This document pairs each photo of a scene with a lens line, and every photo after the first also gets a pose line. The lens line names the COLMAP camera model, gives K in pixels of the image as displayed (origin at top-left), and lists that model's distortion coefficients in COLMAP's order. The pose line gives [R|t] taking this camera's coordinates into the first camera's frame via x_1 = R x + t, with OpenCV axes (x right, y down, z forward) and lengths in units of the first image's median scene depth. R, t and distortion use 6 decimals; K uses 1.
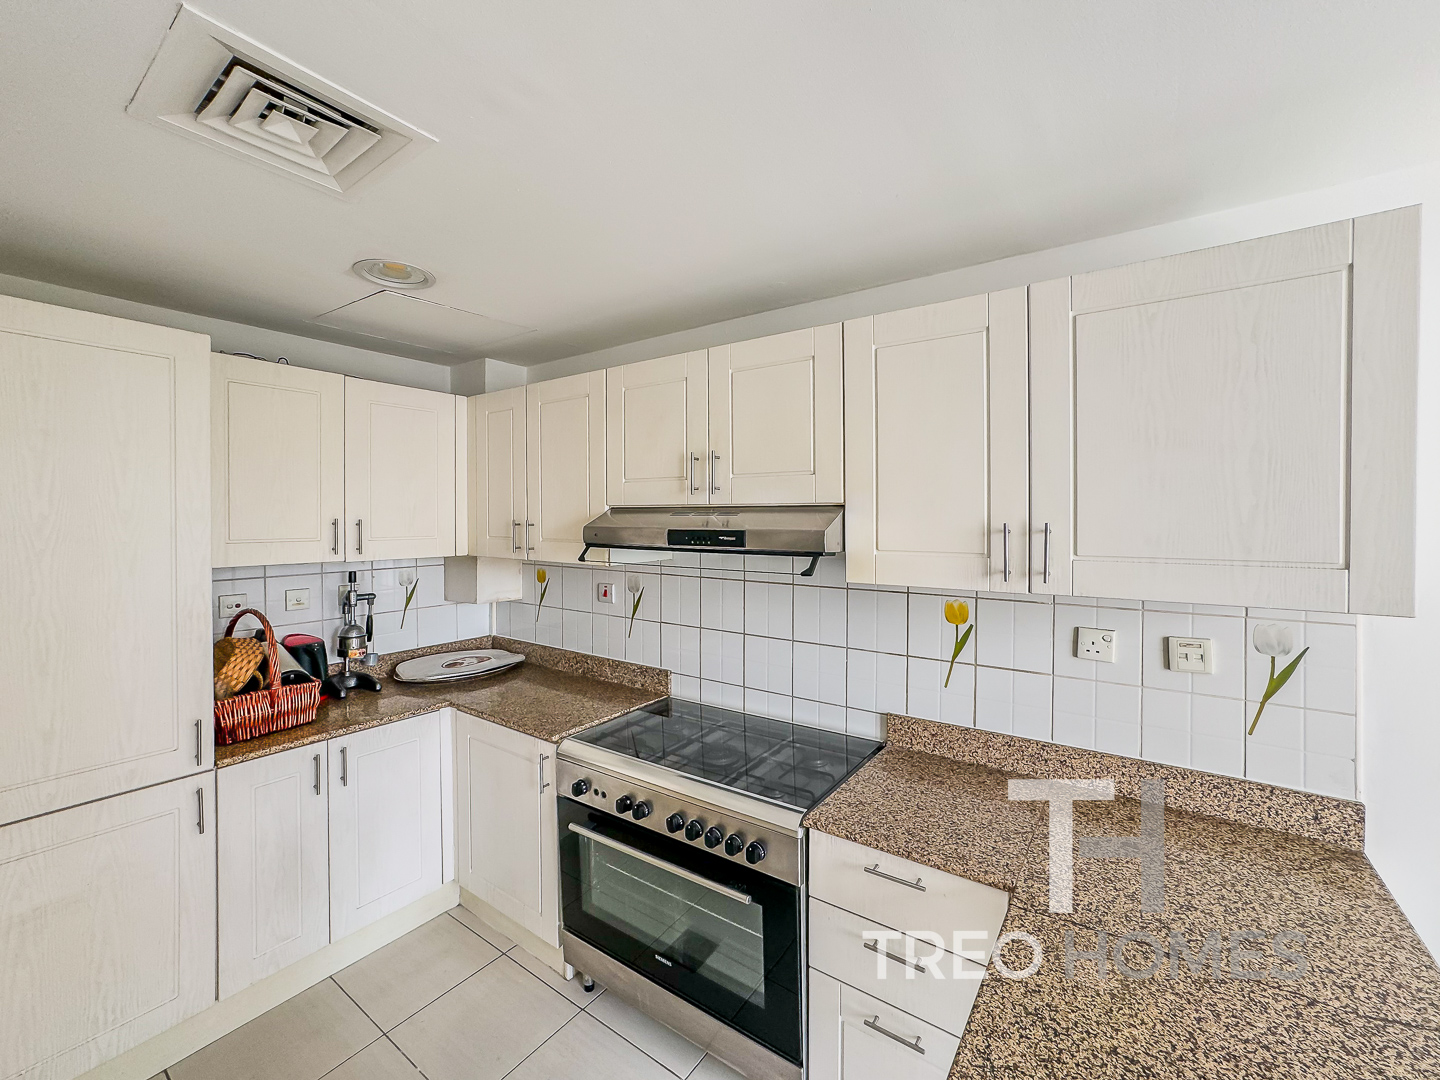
lens RADIAL K [[612.7, 0, 720.0], [0, 612.7, 540.0], [0, 0, 1]] dist [-0.047725, 0.020750]
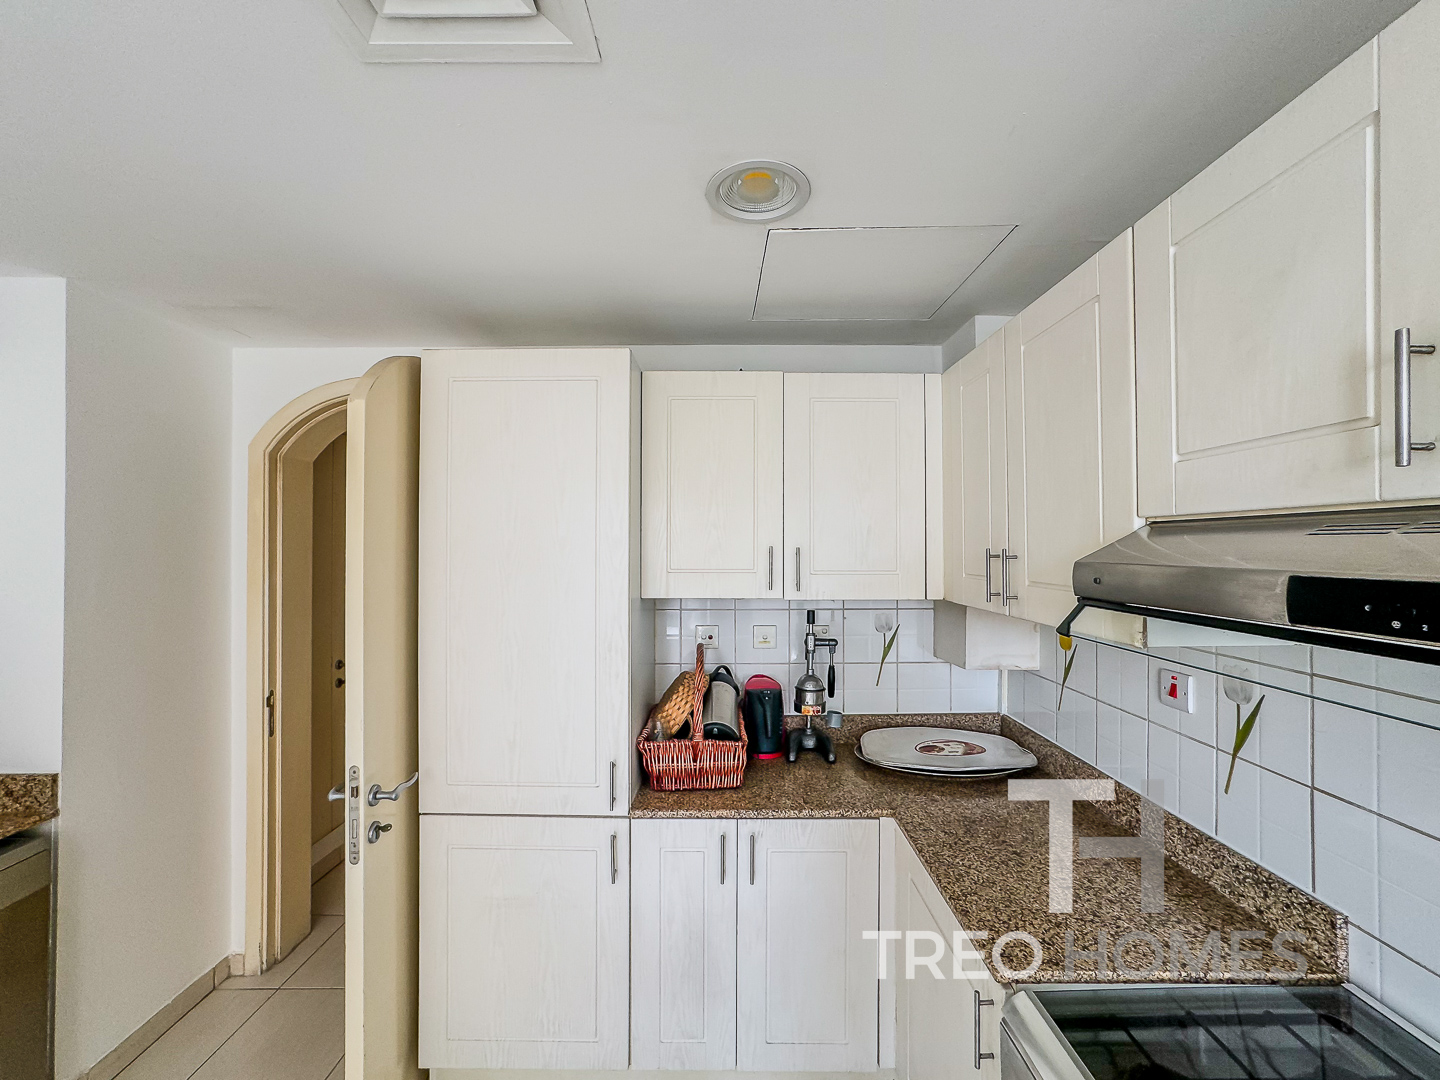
lens RADIAL K [[612.7, 0, 720.0], [0, 612.7, 540.0], [0, 0, 1]] dist [-0.047725, 0.020750]
pose [[0.594738, -0.009813, -0.803860, -0.005821], [-0.031636, 0.998865, -0.035599, -0.011322], [0.803297, 0.046603, 0.593753, 0.417522]]
